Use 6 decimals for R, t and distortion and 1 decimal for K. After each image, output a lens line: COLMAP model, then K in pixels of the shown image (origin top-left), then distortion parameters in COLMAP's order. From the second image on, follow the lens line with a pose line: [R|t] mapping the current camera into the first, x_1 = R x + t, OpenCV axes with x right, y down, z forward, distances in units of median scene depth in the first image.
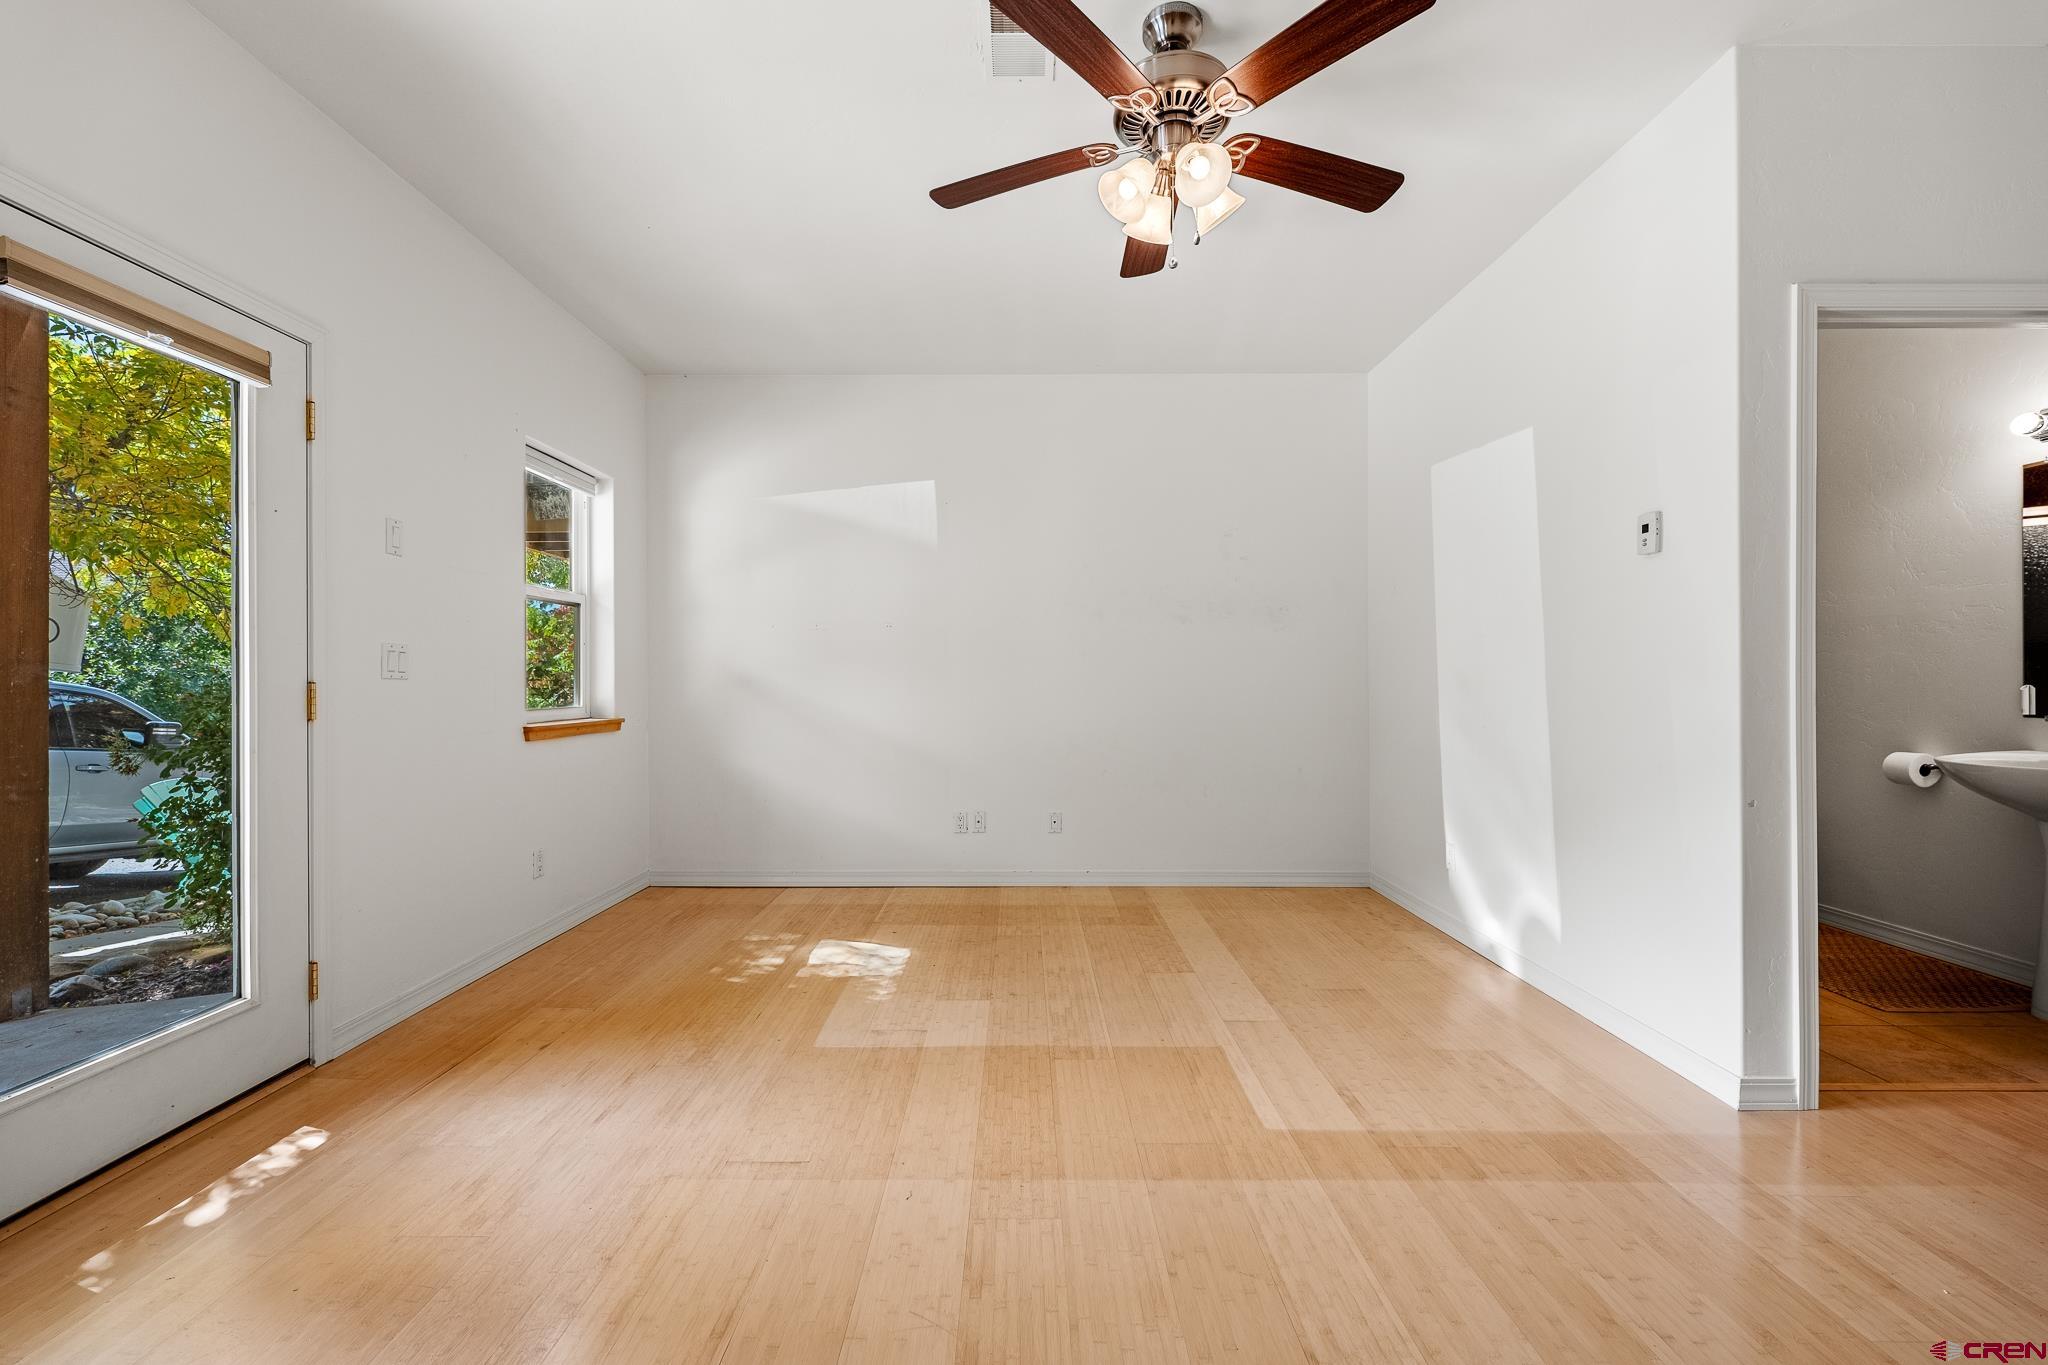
lens RADIAL K [[839.2, 0, 1024.1], [0, 839.2, 681.5], [0, 0, 1]] dist [-0.000418, -0.000071]
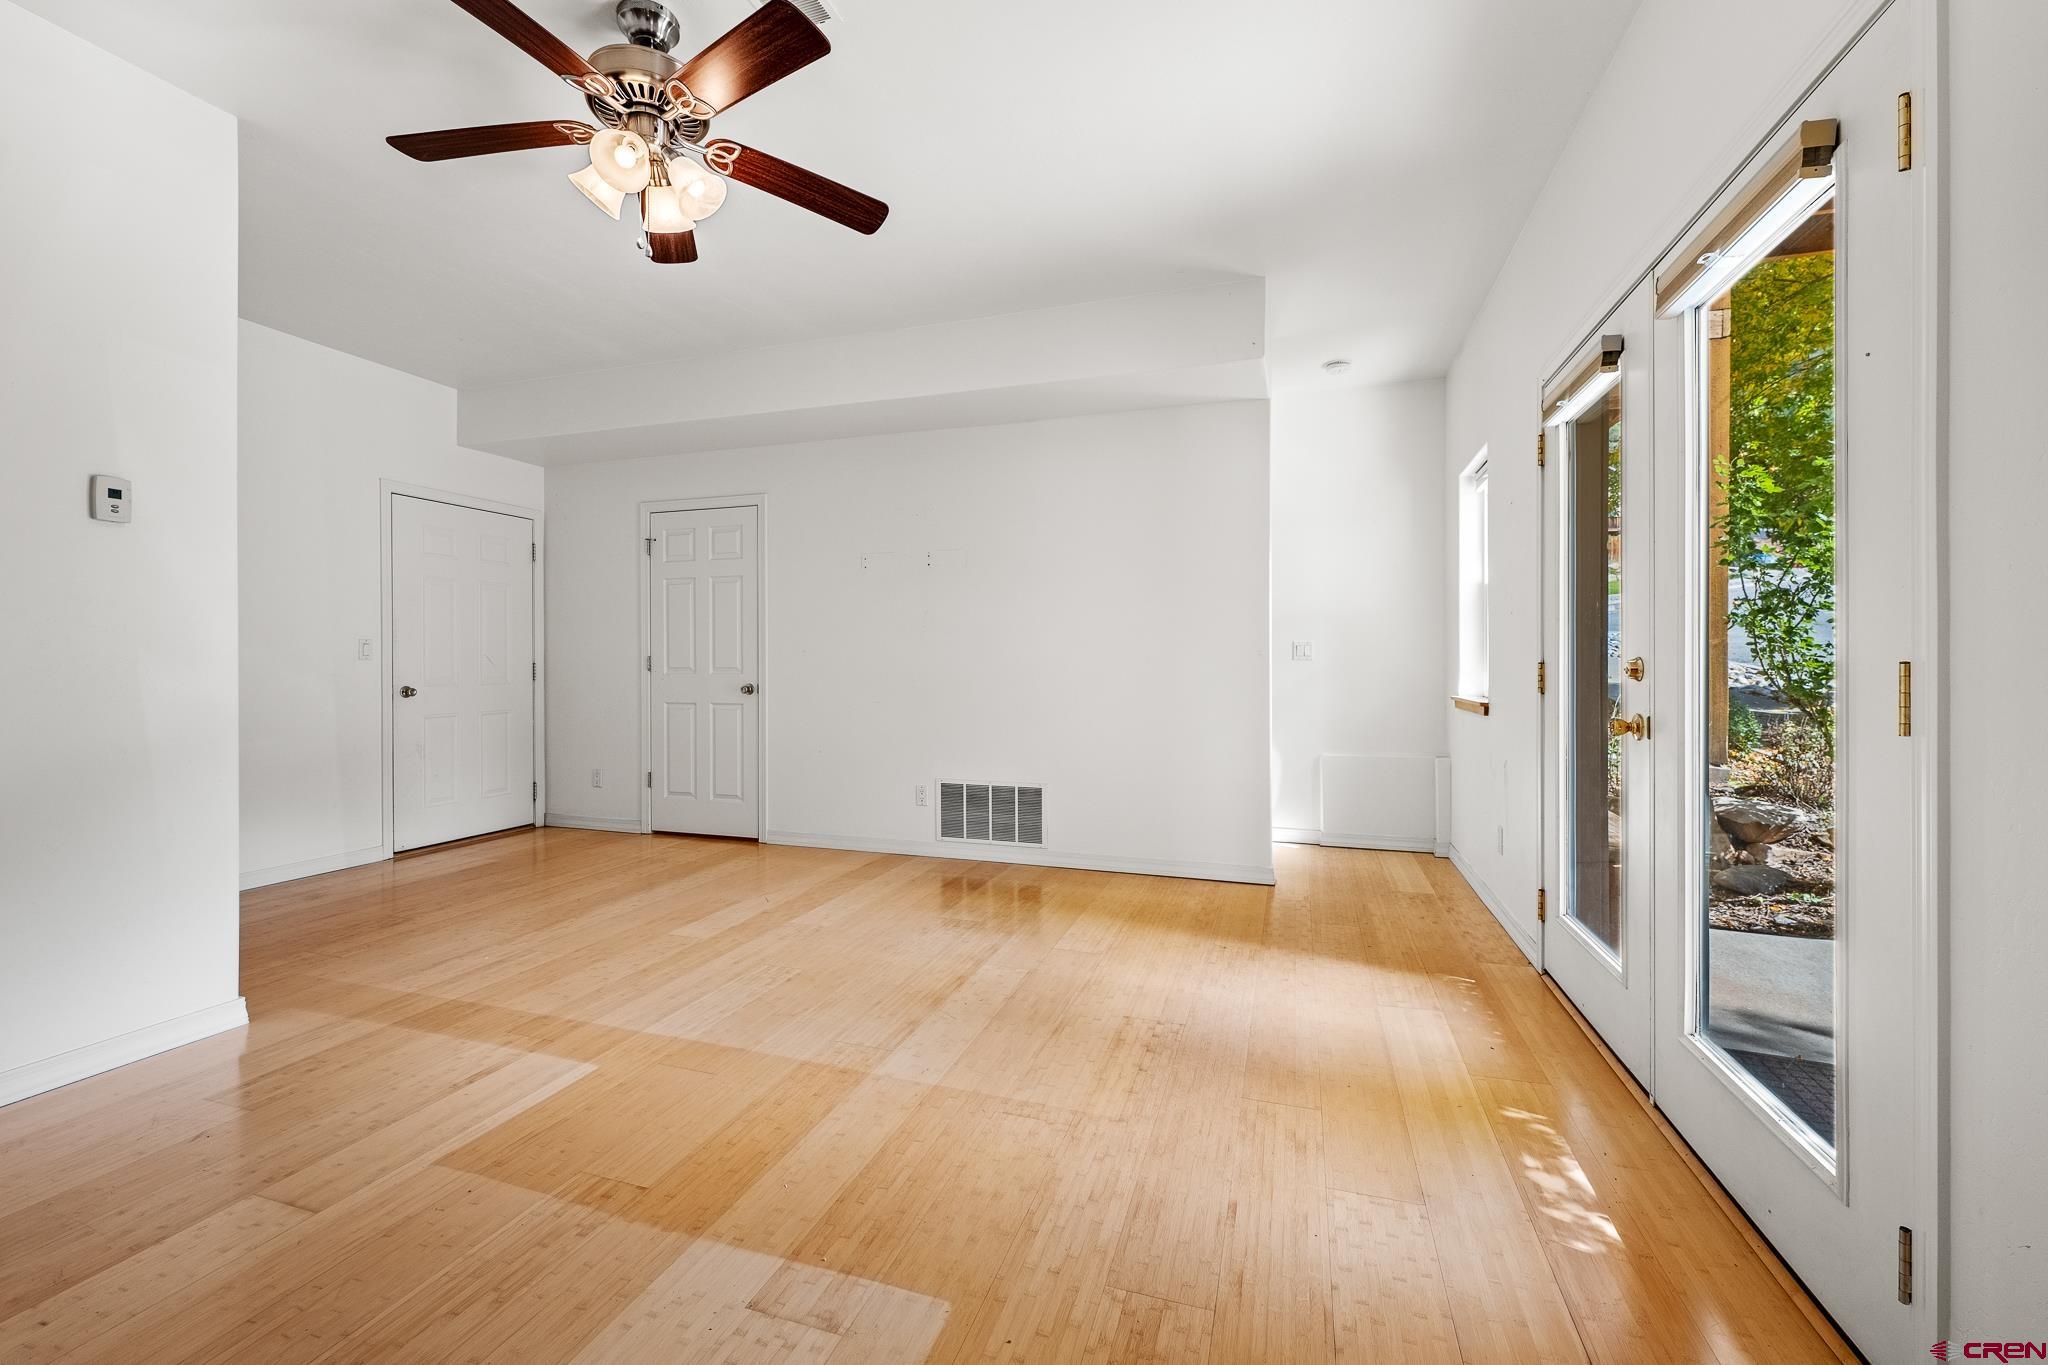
lens RADIAL K [[839.2, 0, 1014.3], [0, 839.2, 680.1], [0, 0, 1]] dist [-0.000418, -0.000071]
pose [[-0.947601, -0.007202, 0.319375, -0.476730], [-0.000904, 0.999802, 0.019865, 0.003431], [-0.319455, 0.018536, -0.947420, 1.543199]]
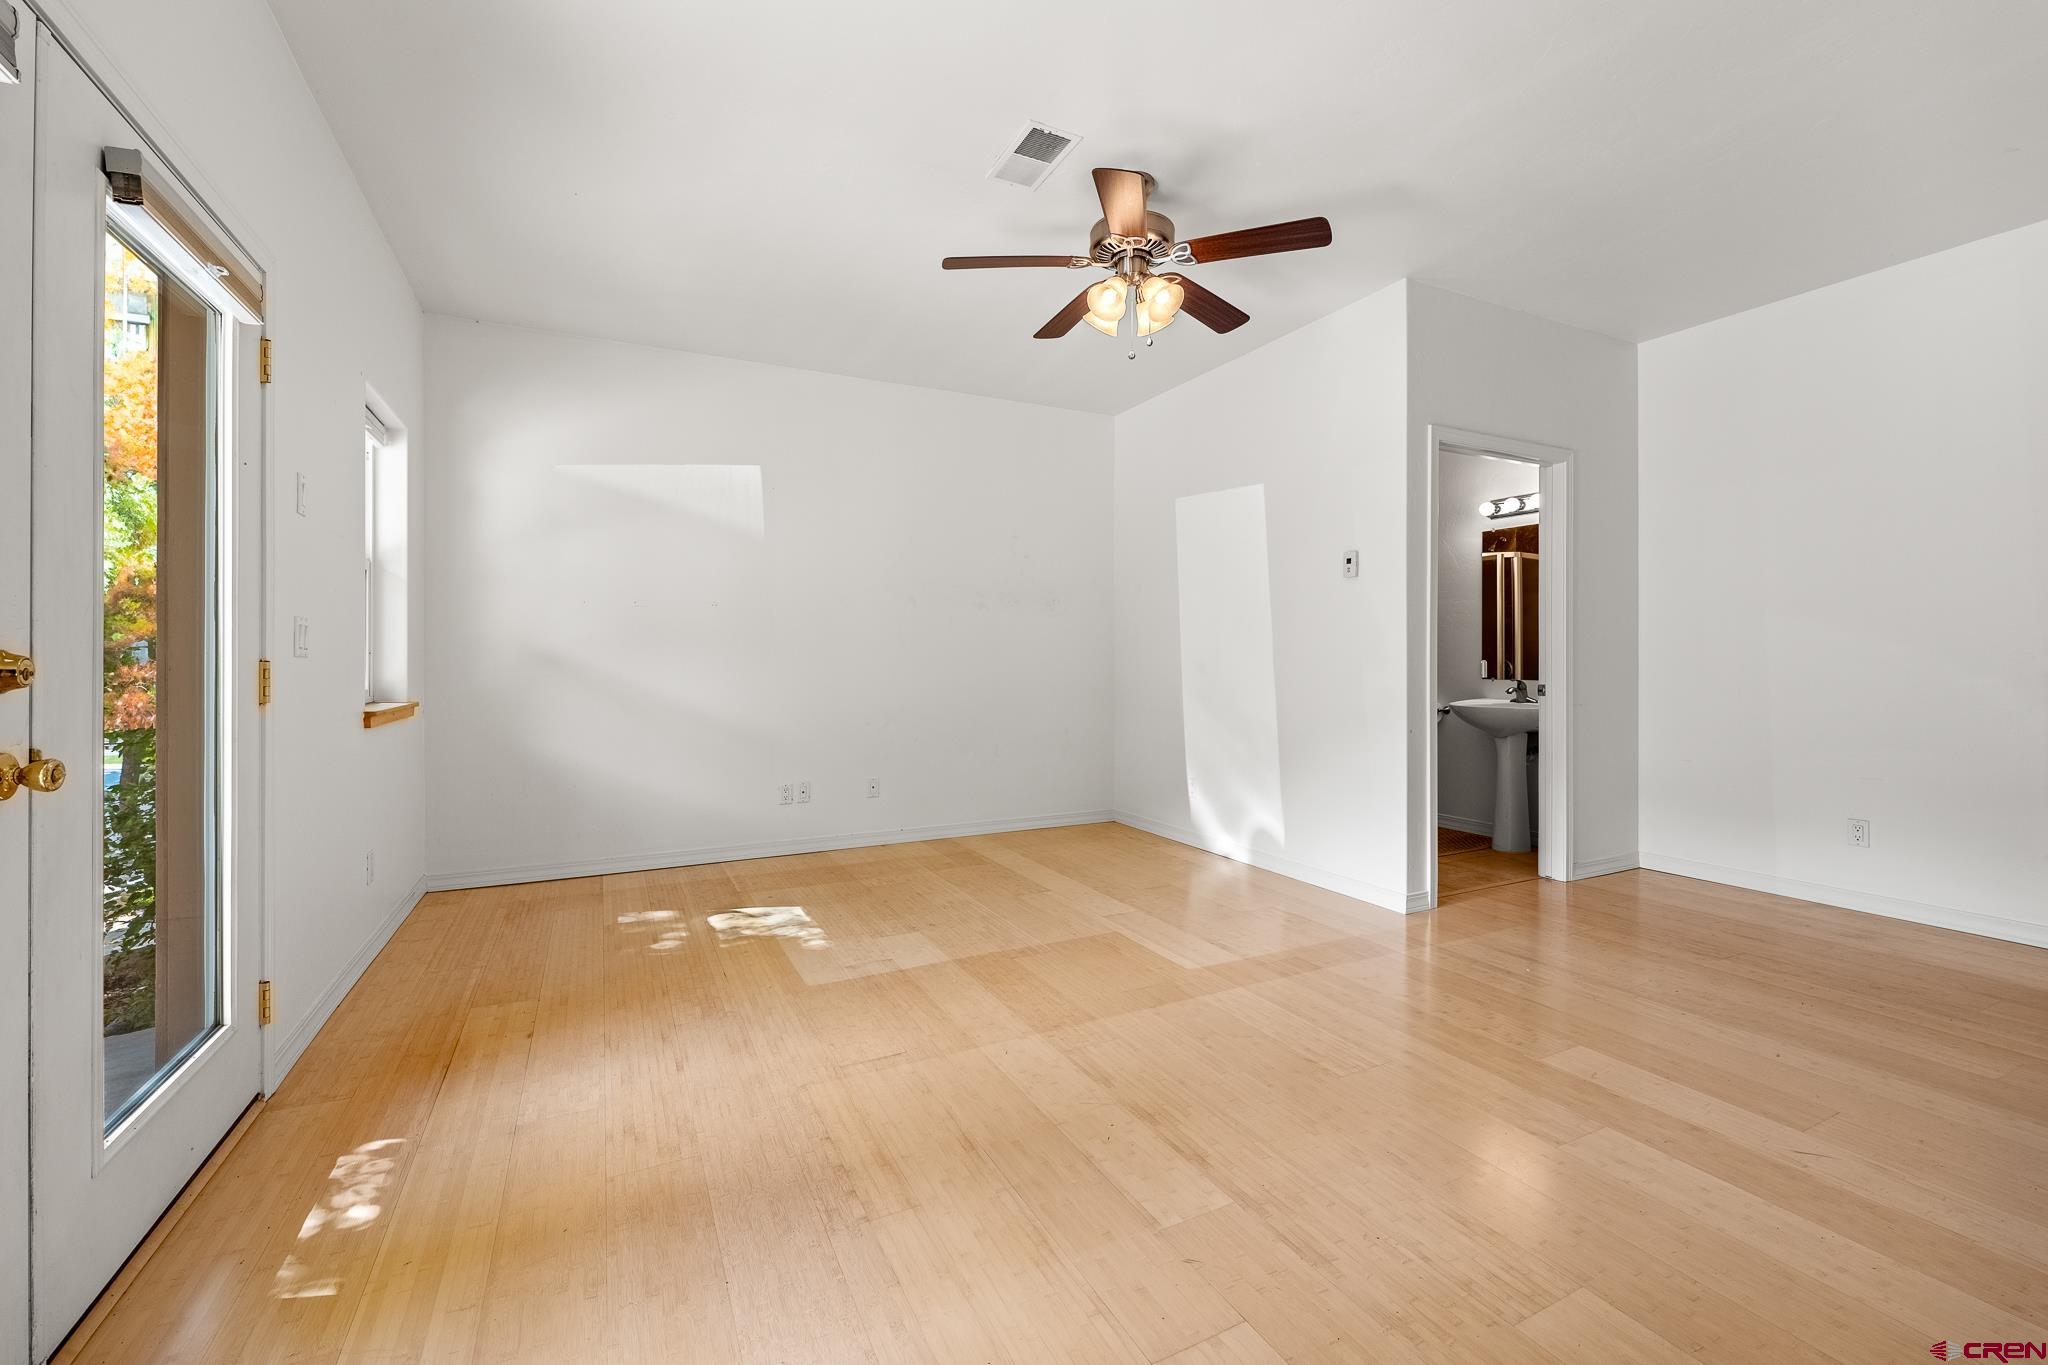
lens RADIAL K [[839.2, 0, 1027.8], [0, 839.2, 664.7], [0, 0, 1]] dist [-0.000418, -0.000071]
pose [[0.891551, -0.004891, 0.452894, -0.503777], [0.002578, 0.999980, 0.005723, 0.001574], [-0.452913, -0.003935, 0.891546, -0.130076]]
